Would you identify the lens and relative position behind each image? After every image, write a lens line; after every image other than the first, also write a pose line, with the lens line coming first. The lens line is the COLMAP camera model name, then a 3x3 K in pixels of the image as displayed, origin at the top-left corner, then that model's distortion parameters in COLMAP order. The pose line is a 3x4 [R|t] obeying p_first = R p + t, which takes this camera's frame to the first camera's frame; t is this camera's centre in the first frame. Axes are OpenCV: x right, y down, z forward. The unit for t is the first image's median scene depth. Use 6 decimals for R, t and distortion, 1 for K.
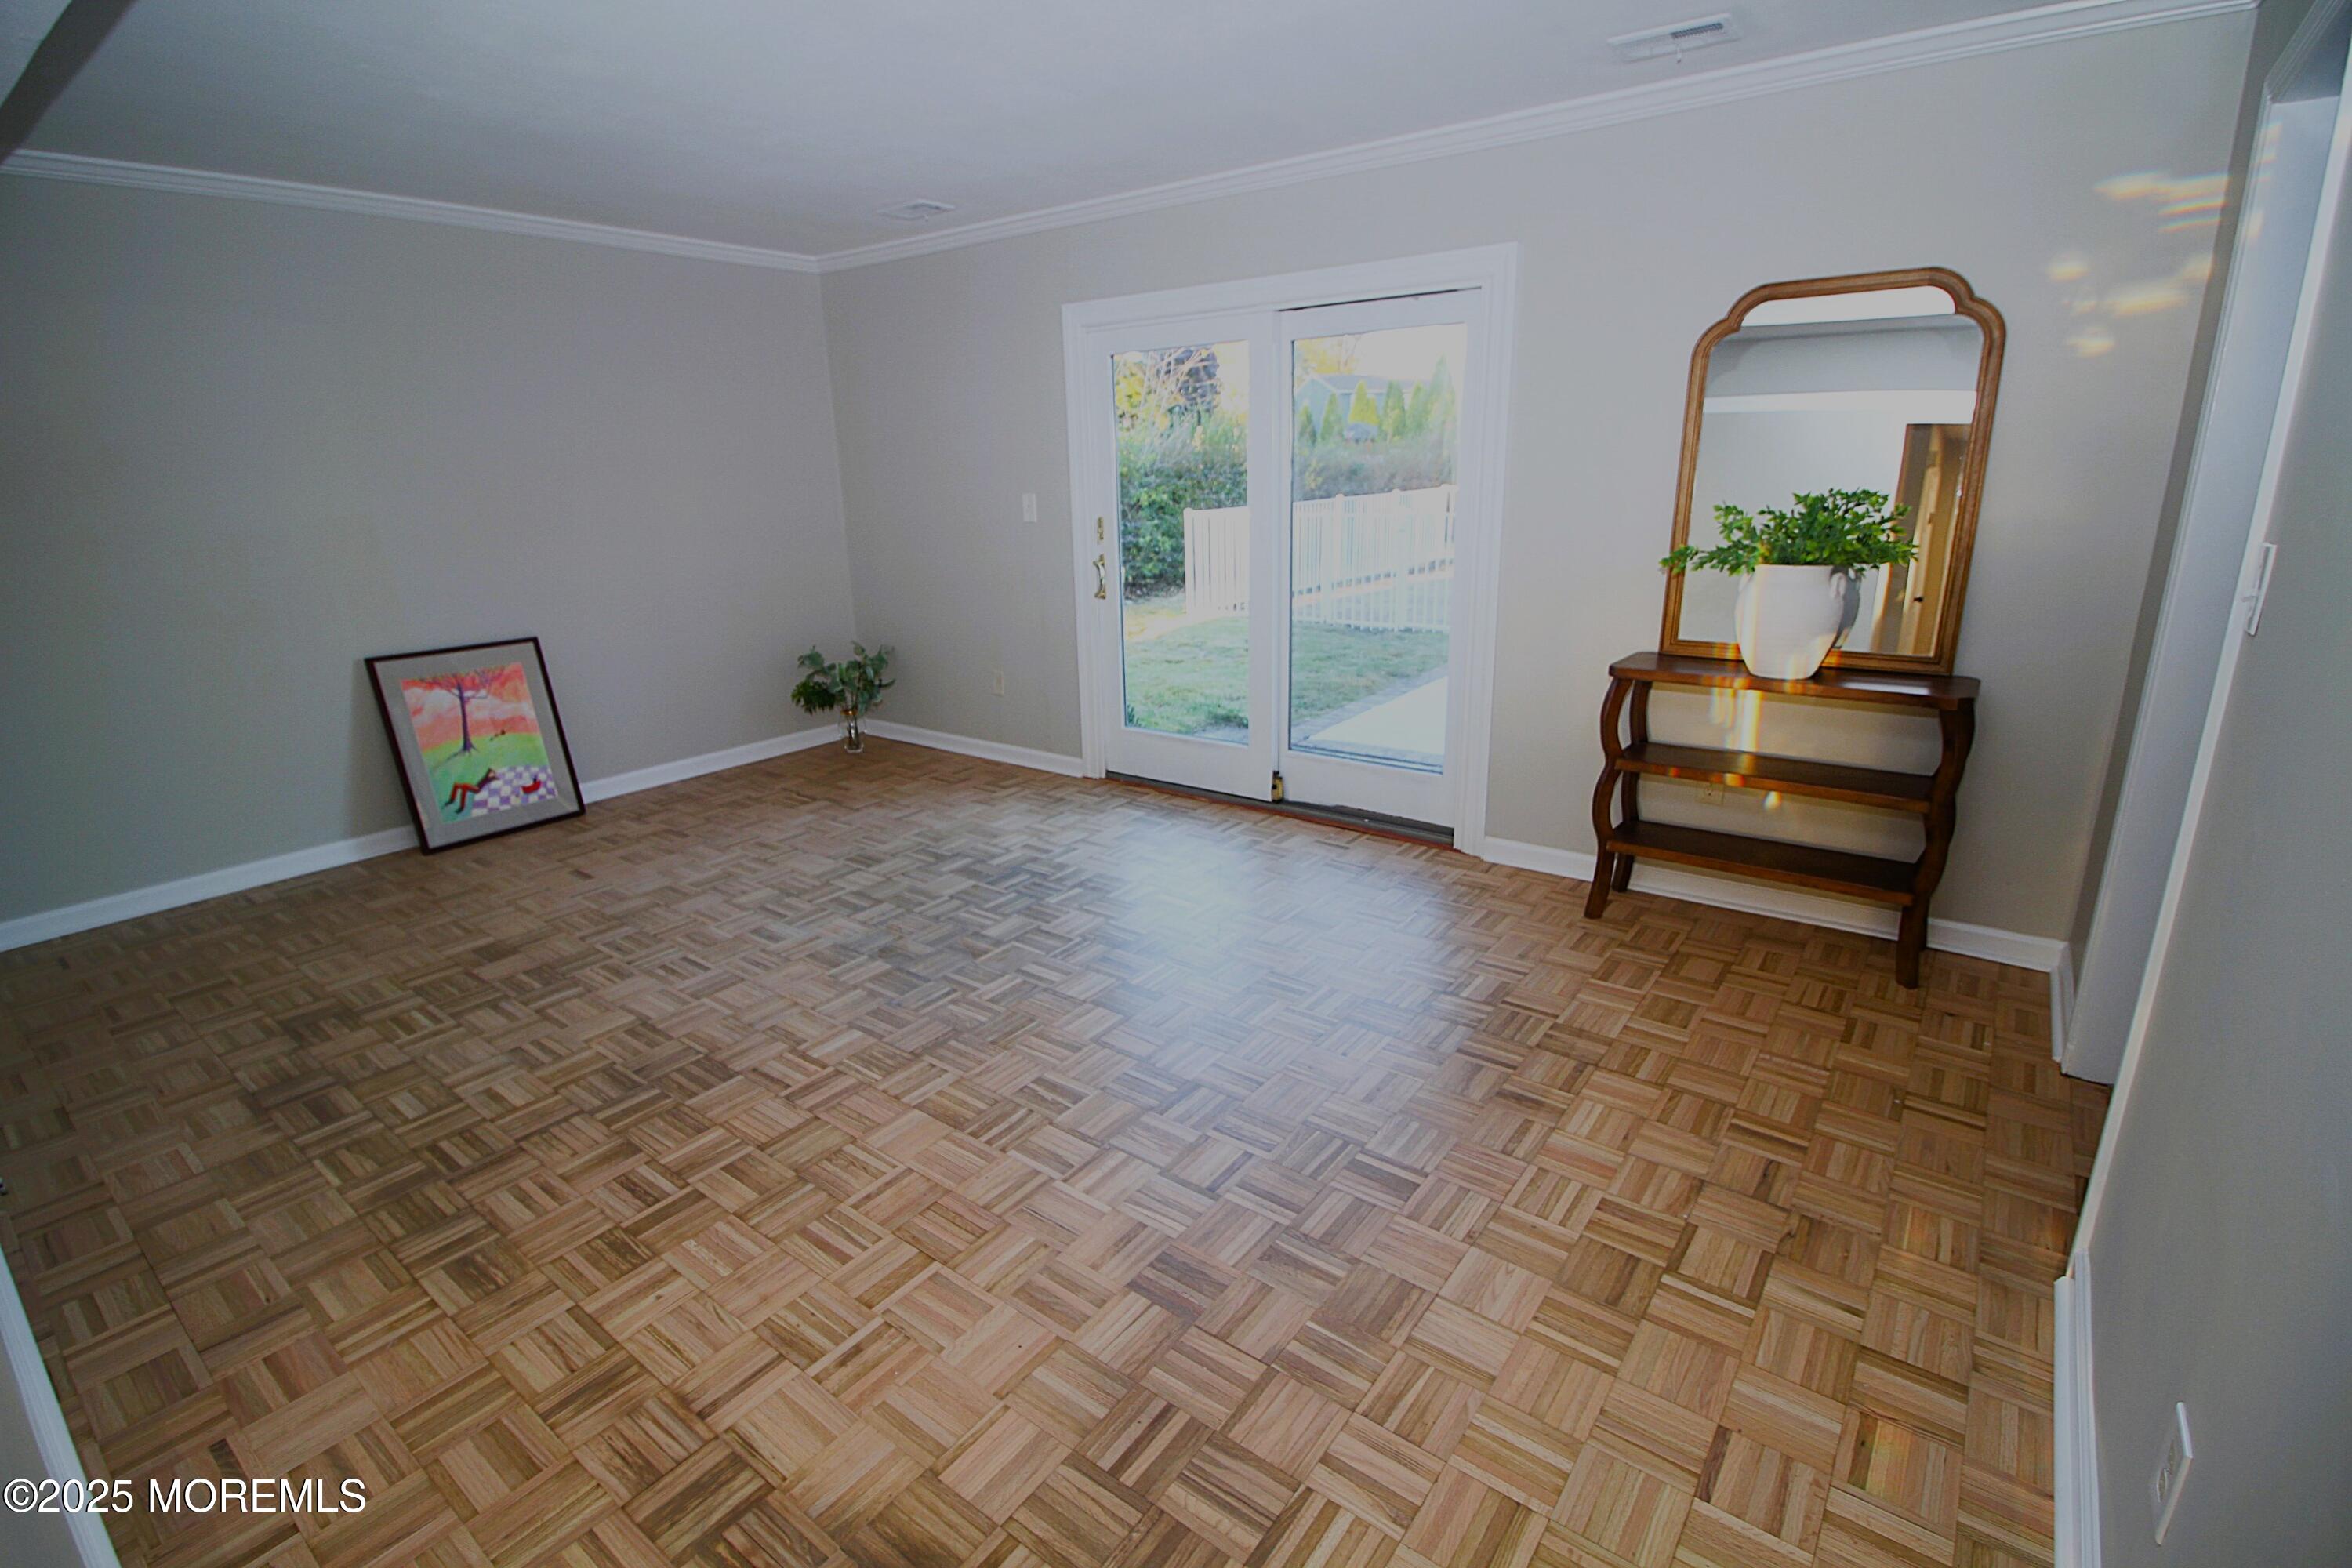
lens RADIAL K [[1088.6, 0, 1179.2], [0, 1088.6, 788.0], [0, 0, 1]] dist [-0.012886, -0.003509]
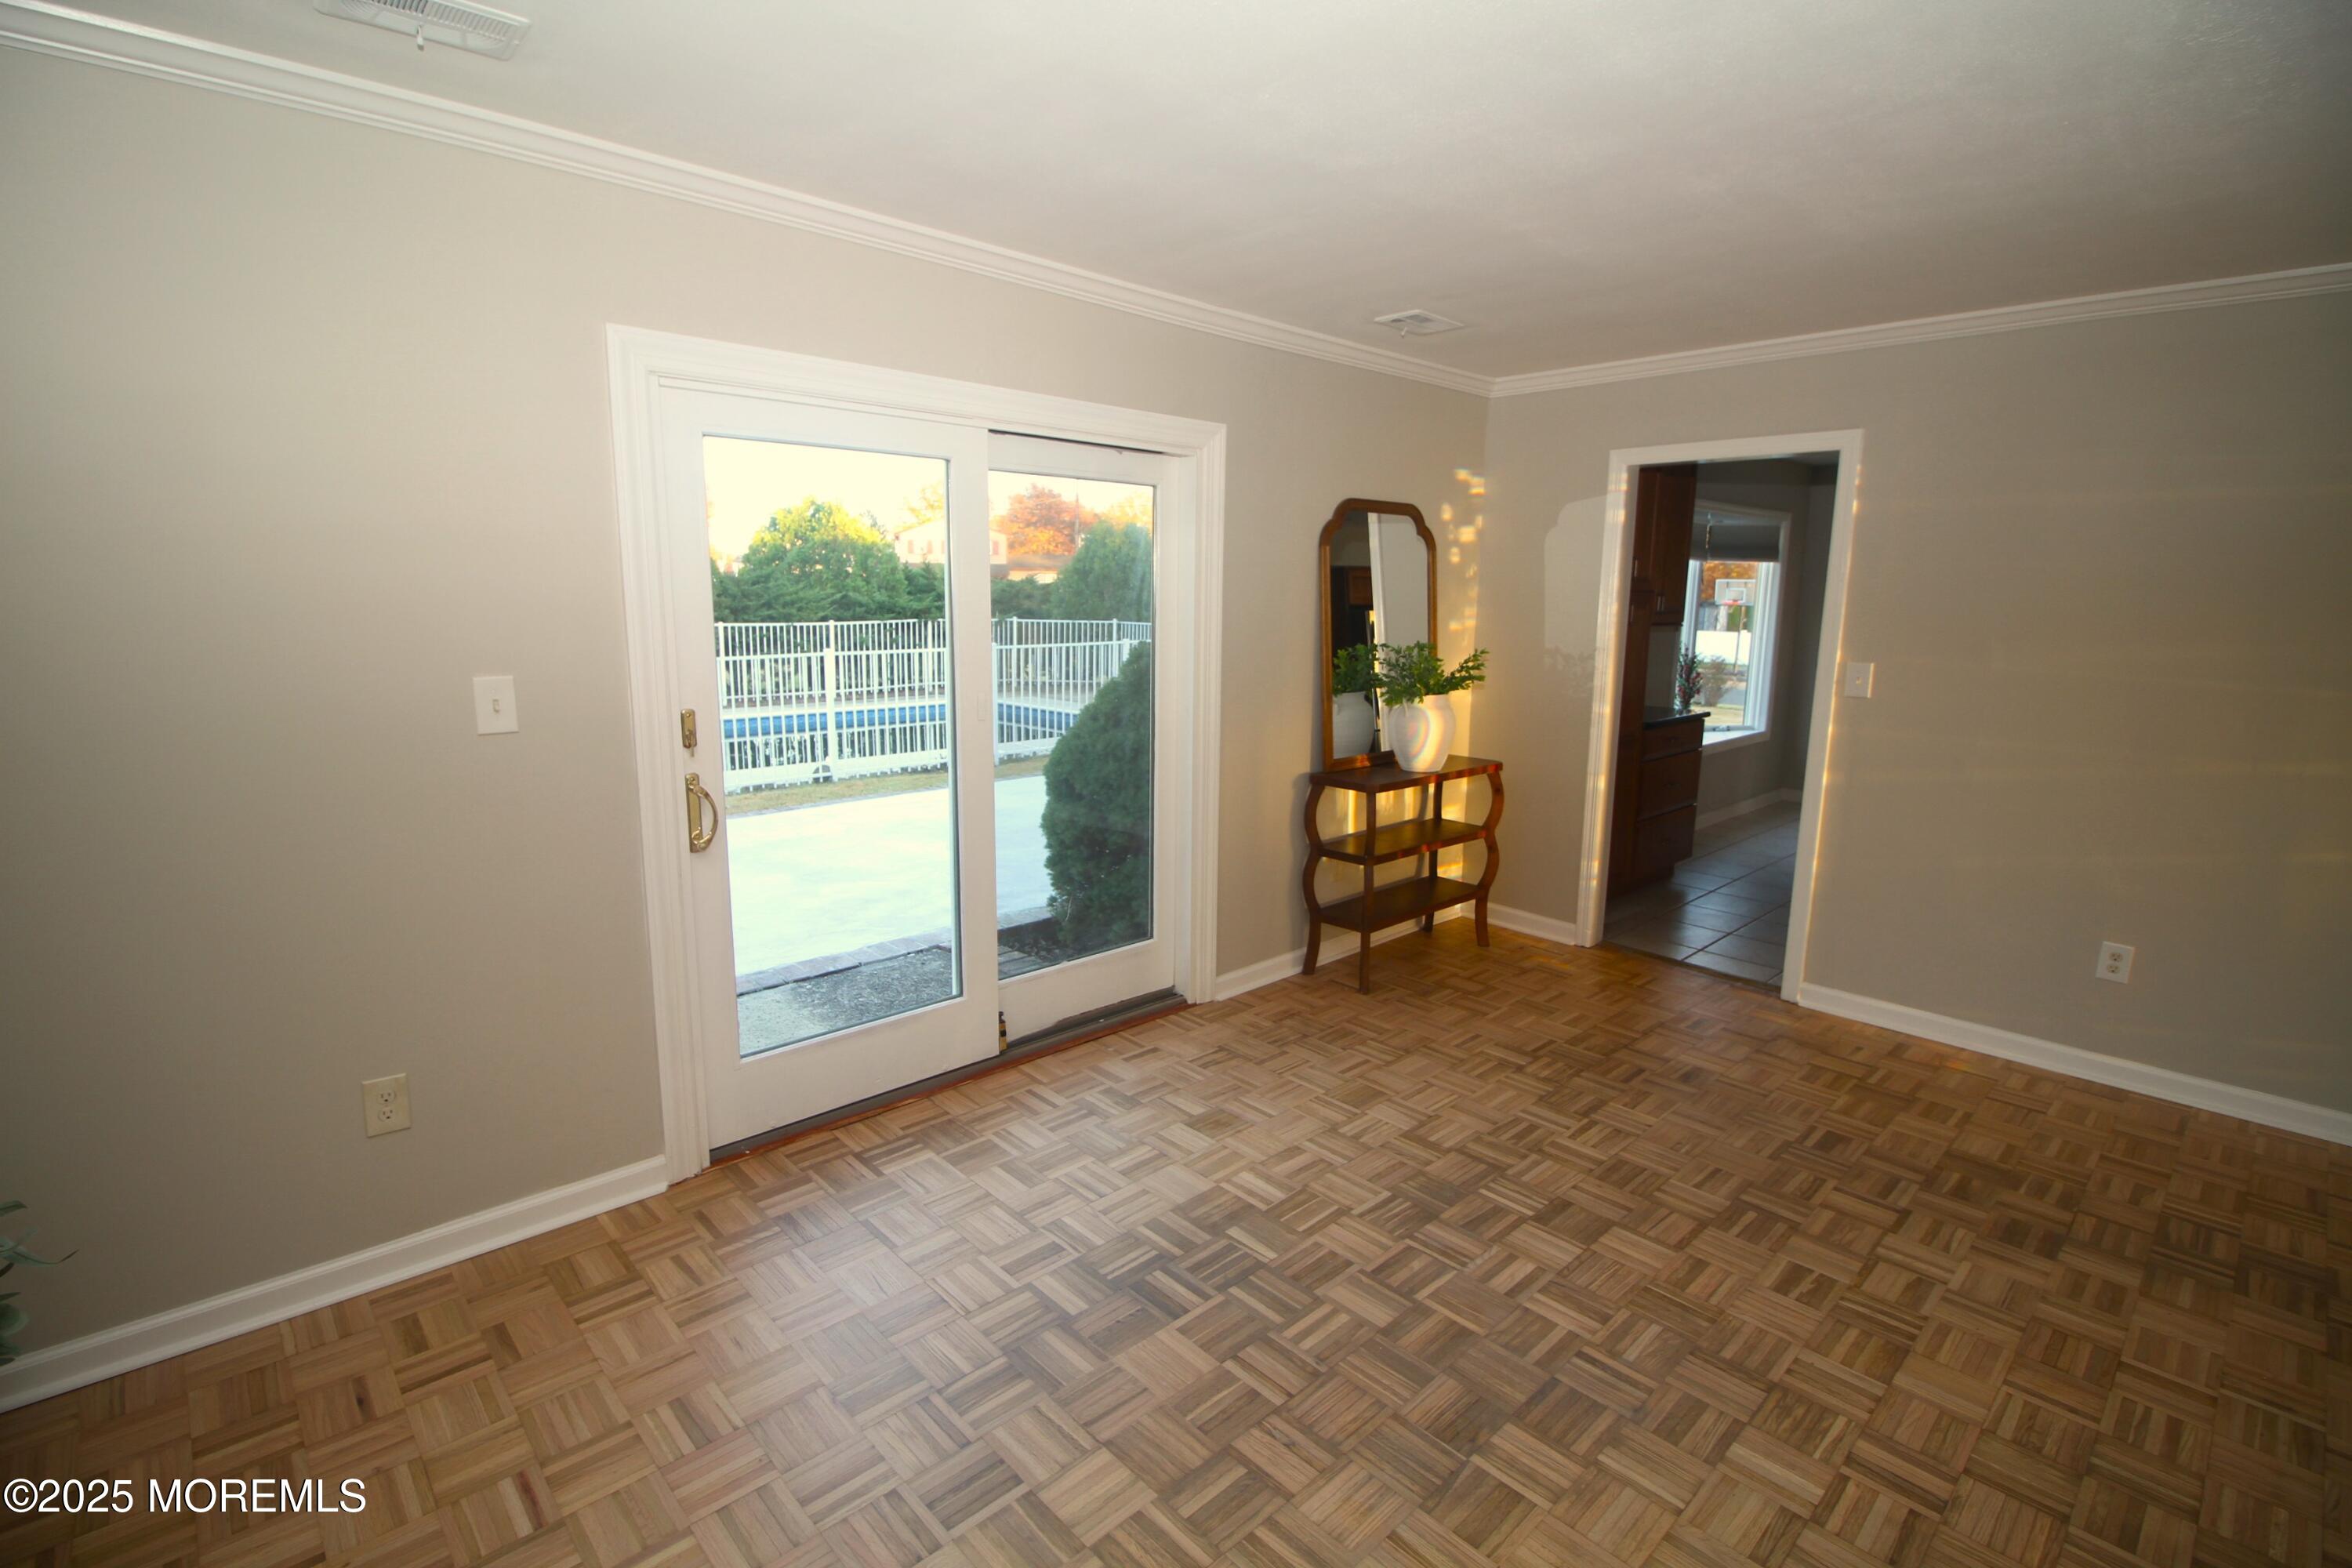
lens RADIAL K [[1088.6, 0, 1171.2], [0, 1088.6, 777.9], [0, 0, 1]] dist [-0.012886, -0.003509]
pose [[0.171449, -0.144149, 0.974590, -0.752342], [0.261557, 0.960398, 0.096037, -0.265982], [-0.949839, 0.238445, 0.202362, 0.864595]]
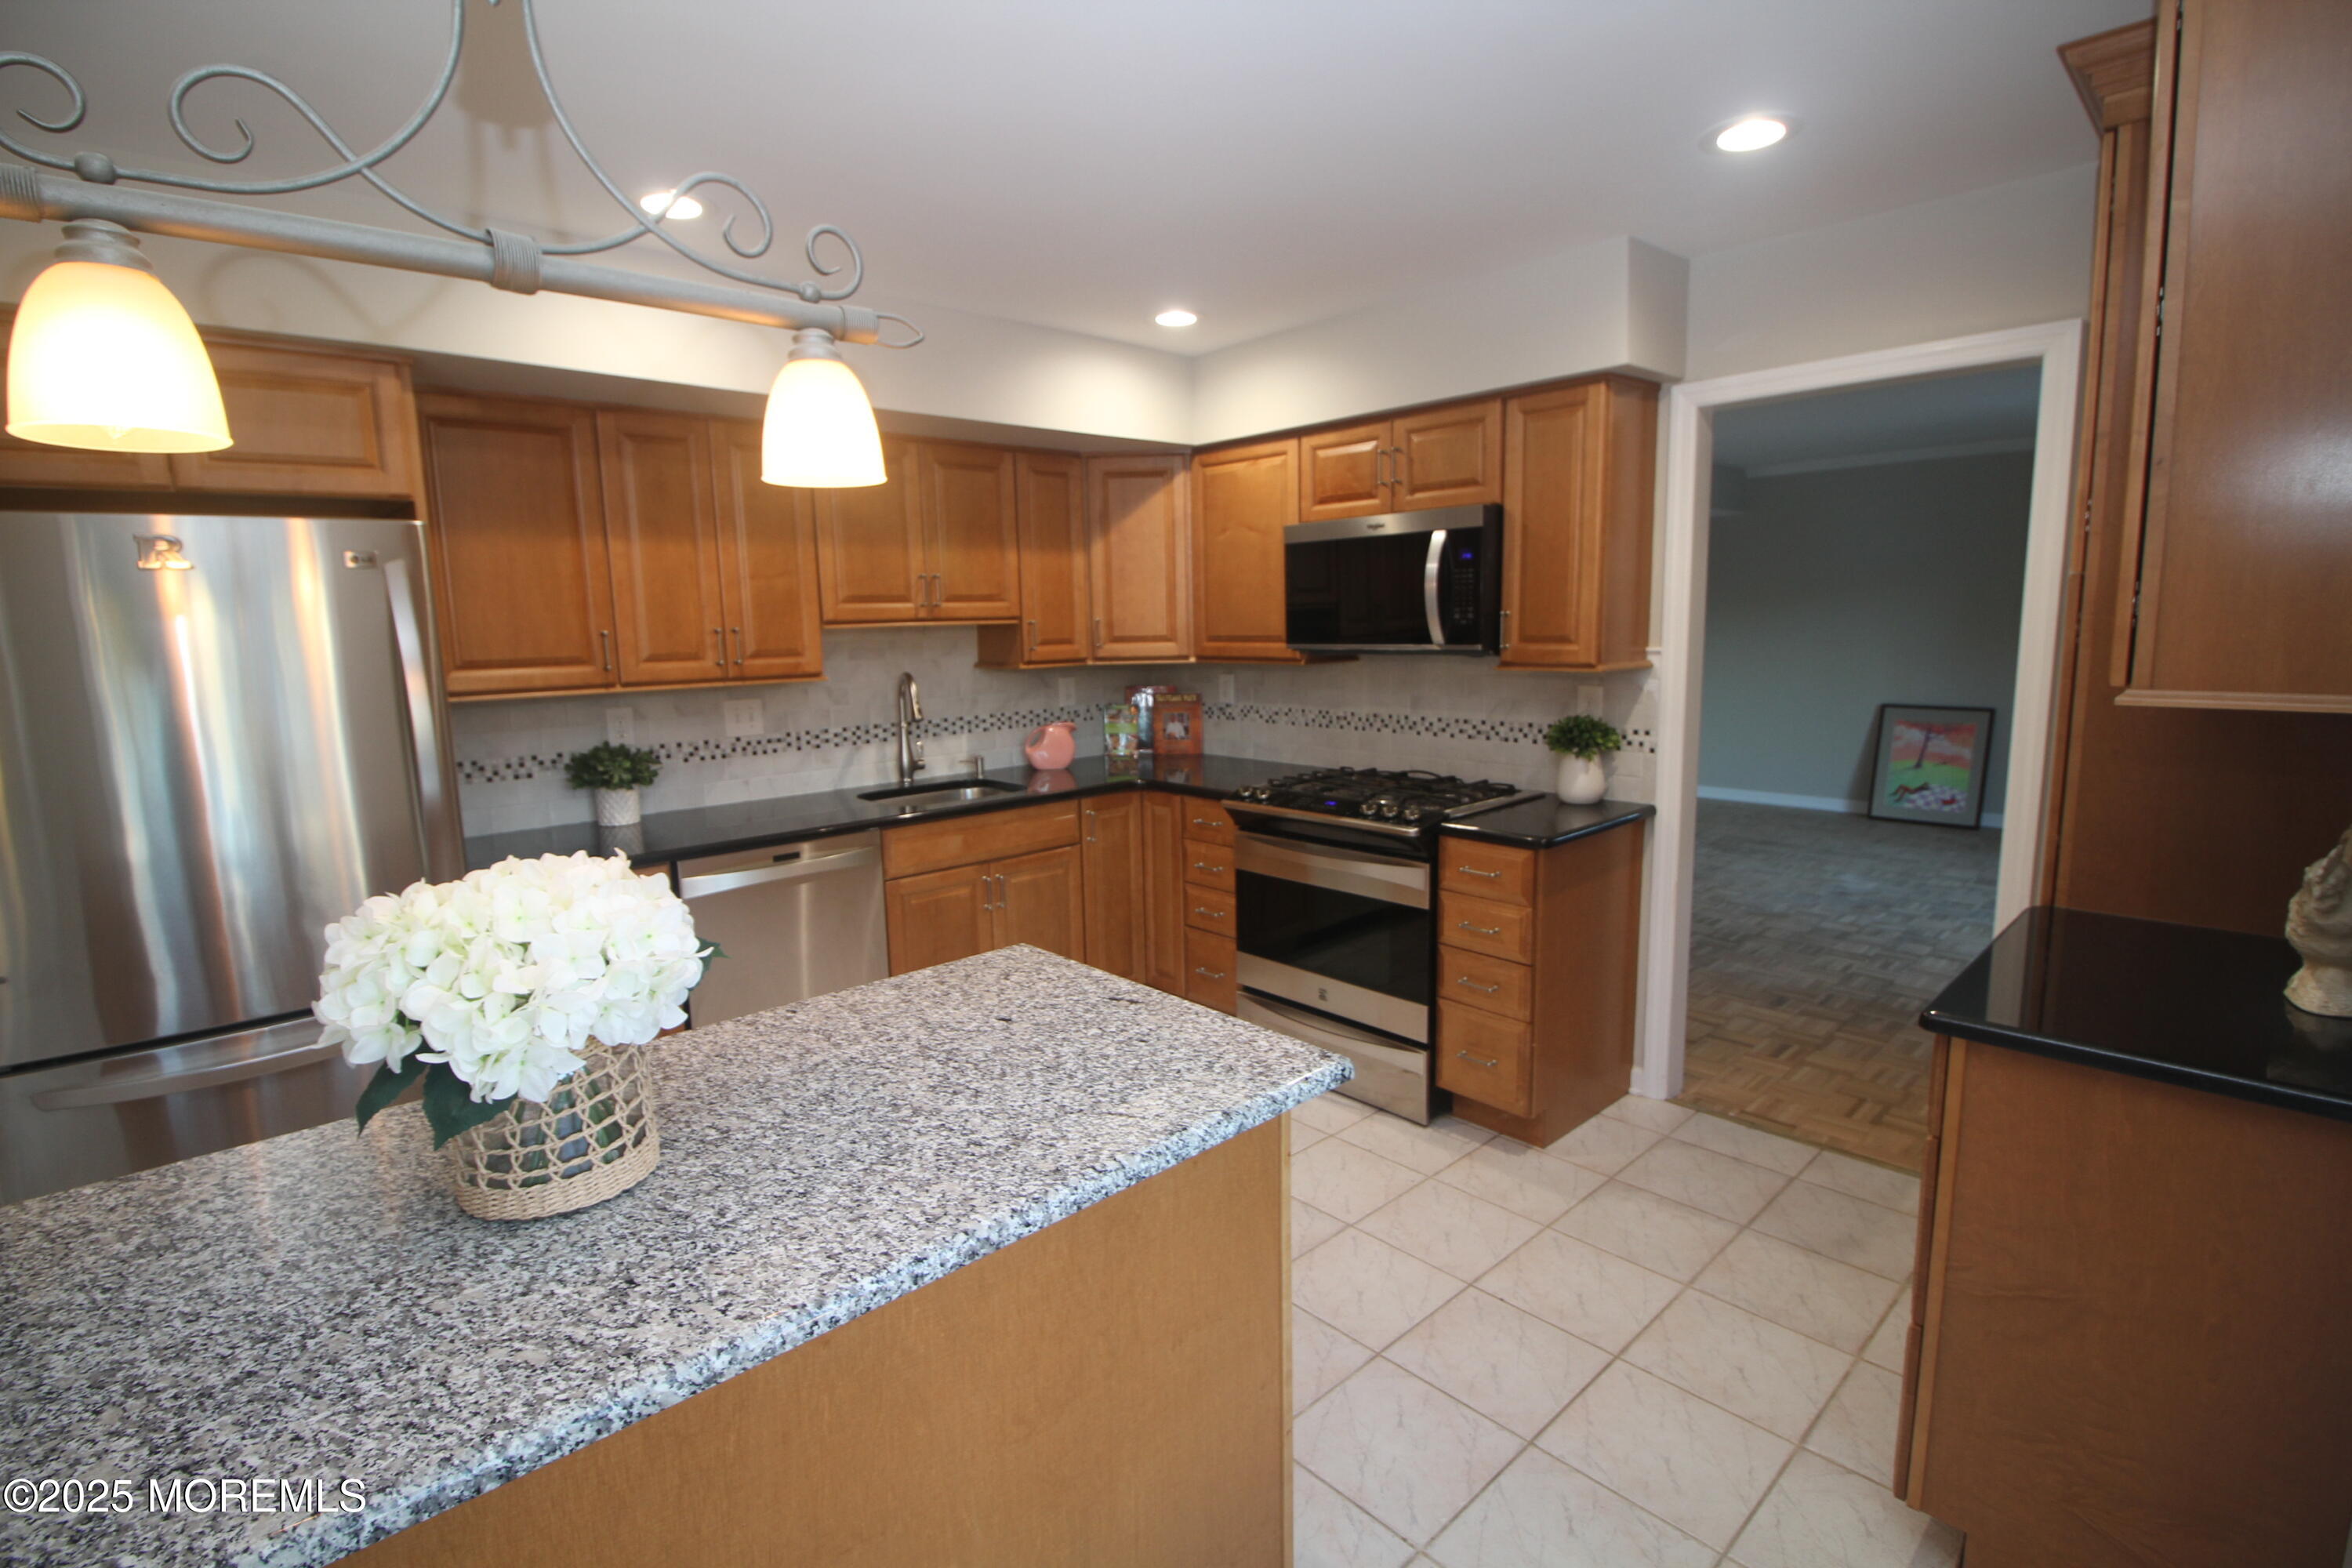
lens RADIAL K [[1093.0, 0, 1174.8], [0, 1093.0, 784.1], [0, 0, 1]] dist [-0.001450, -0.000063]
pose [[-0.174302, 0.171490, -0.969644, 1.403373], [-0.243580, 0.946606, 0.211201, -0.106772], [0.954090, 0.272999, -0.123223, 0.160220]]
